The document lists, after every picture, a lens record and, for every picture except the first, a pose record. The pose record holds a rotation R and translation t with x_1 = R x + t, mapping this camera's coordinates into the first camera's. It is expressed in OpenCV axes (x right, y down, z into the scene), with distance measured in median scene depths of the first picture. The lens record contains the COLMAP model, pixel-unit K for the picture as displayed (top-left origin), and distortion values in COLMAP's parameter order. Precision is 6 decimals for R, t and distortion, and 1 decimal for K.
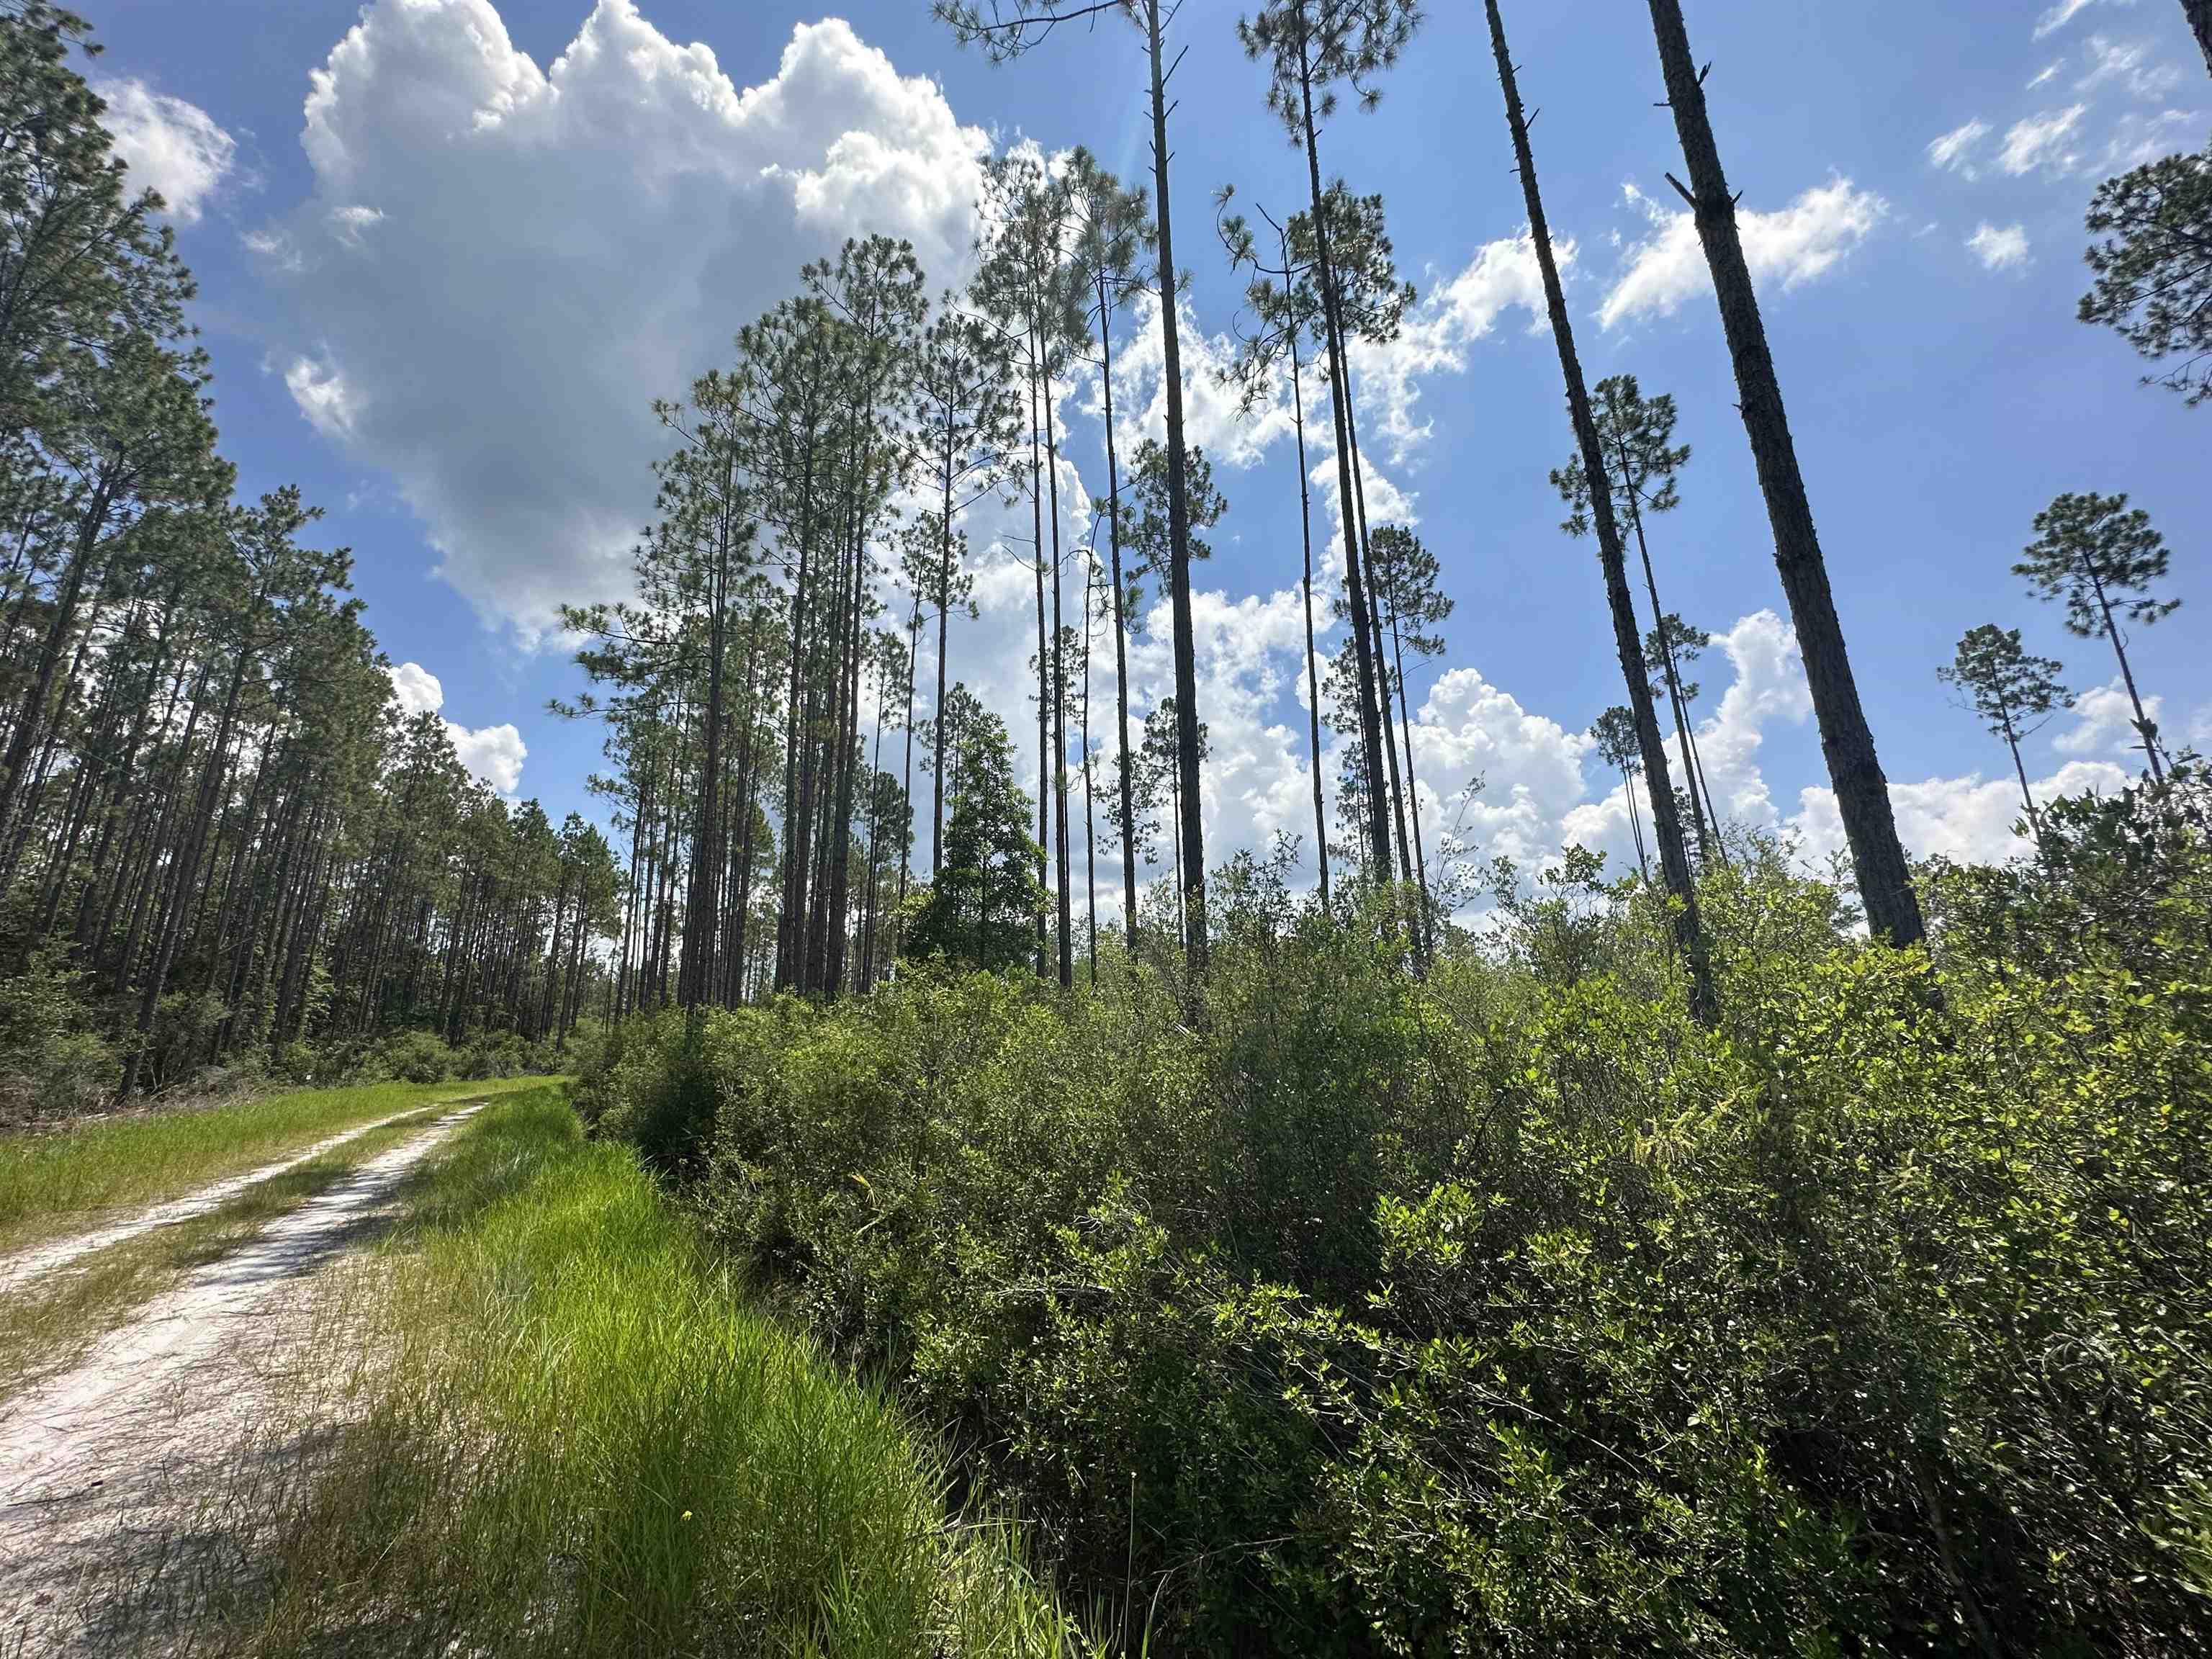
lens RADIAL K [[896.5, 0, 1089.9], [0, 896.5, 829.1], [0, 0, 1]] dist [-0.000129, 0.000266]
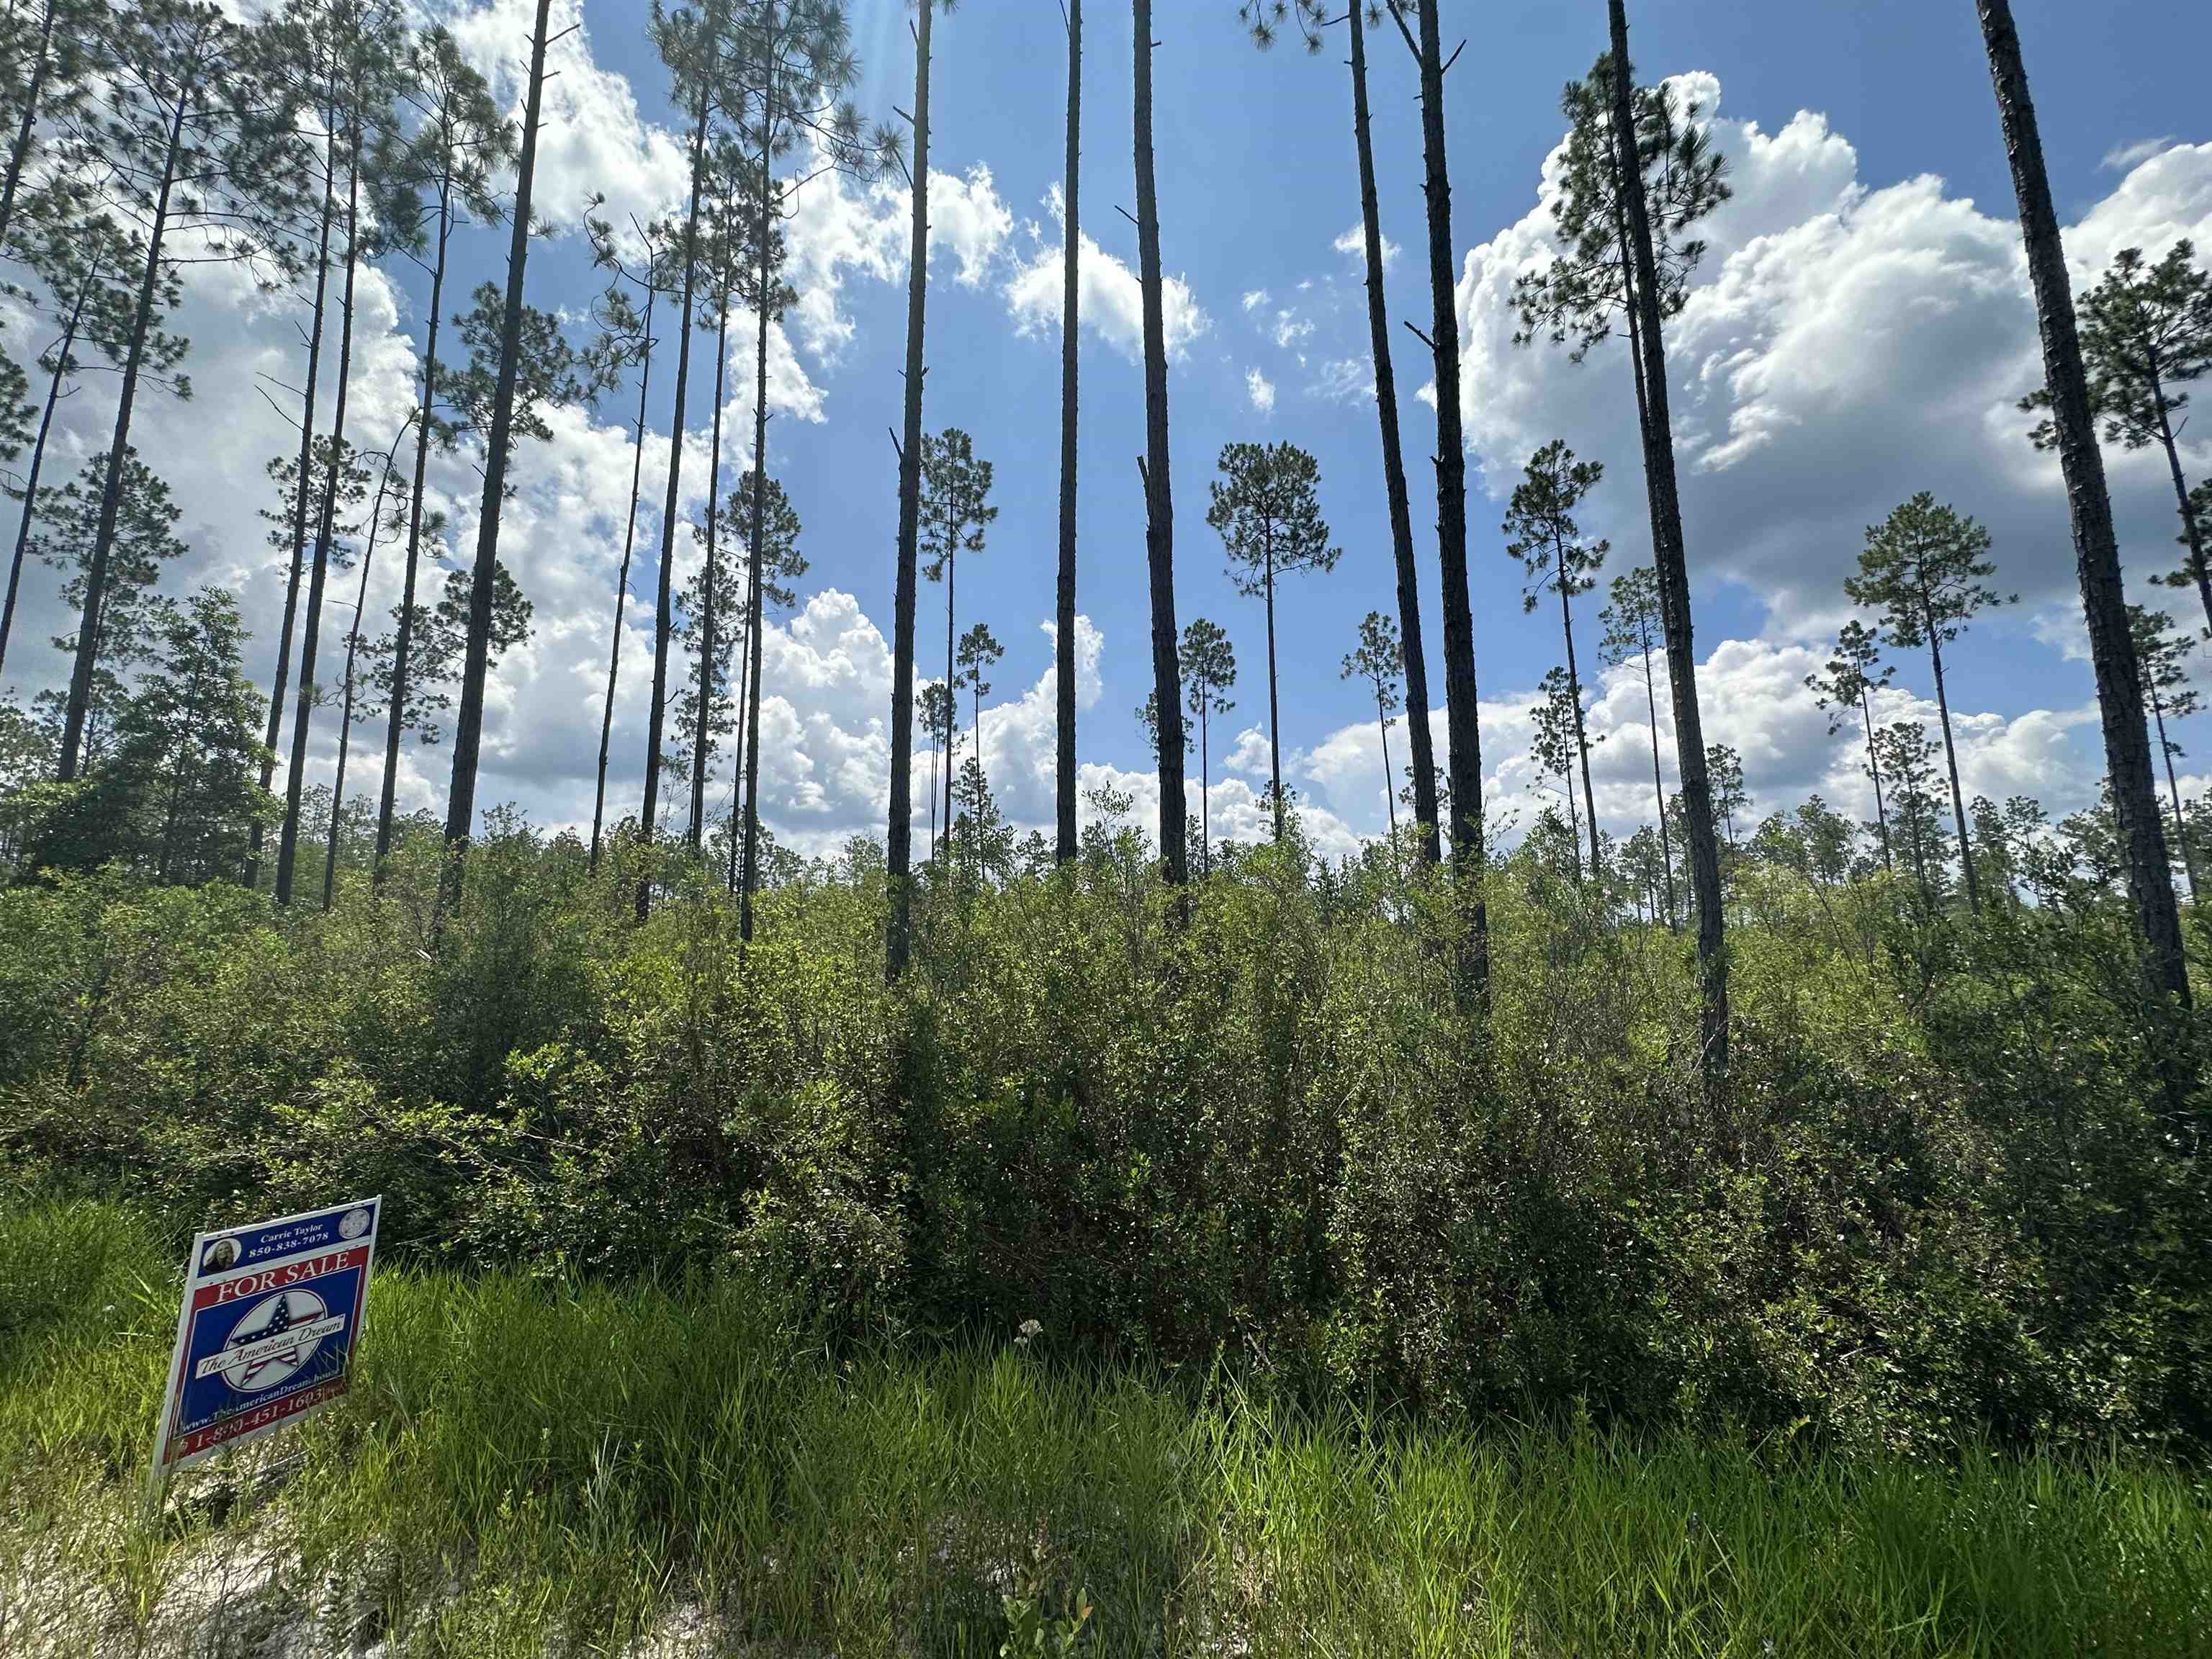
lens RADIAL K [[892.4, 0, 1103.0], [0, 892.4, 828.1], [0, 0, 1]] dist [-0.002670, 0.003447]
pose [[0.743968, 0.116023, 0.658066, -0.005257], [-0.174495, 0.984372, 0.023719, -0.028728], [-0.645030, -0.132475, 0.752587, -0.101308]]
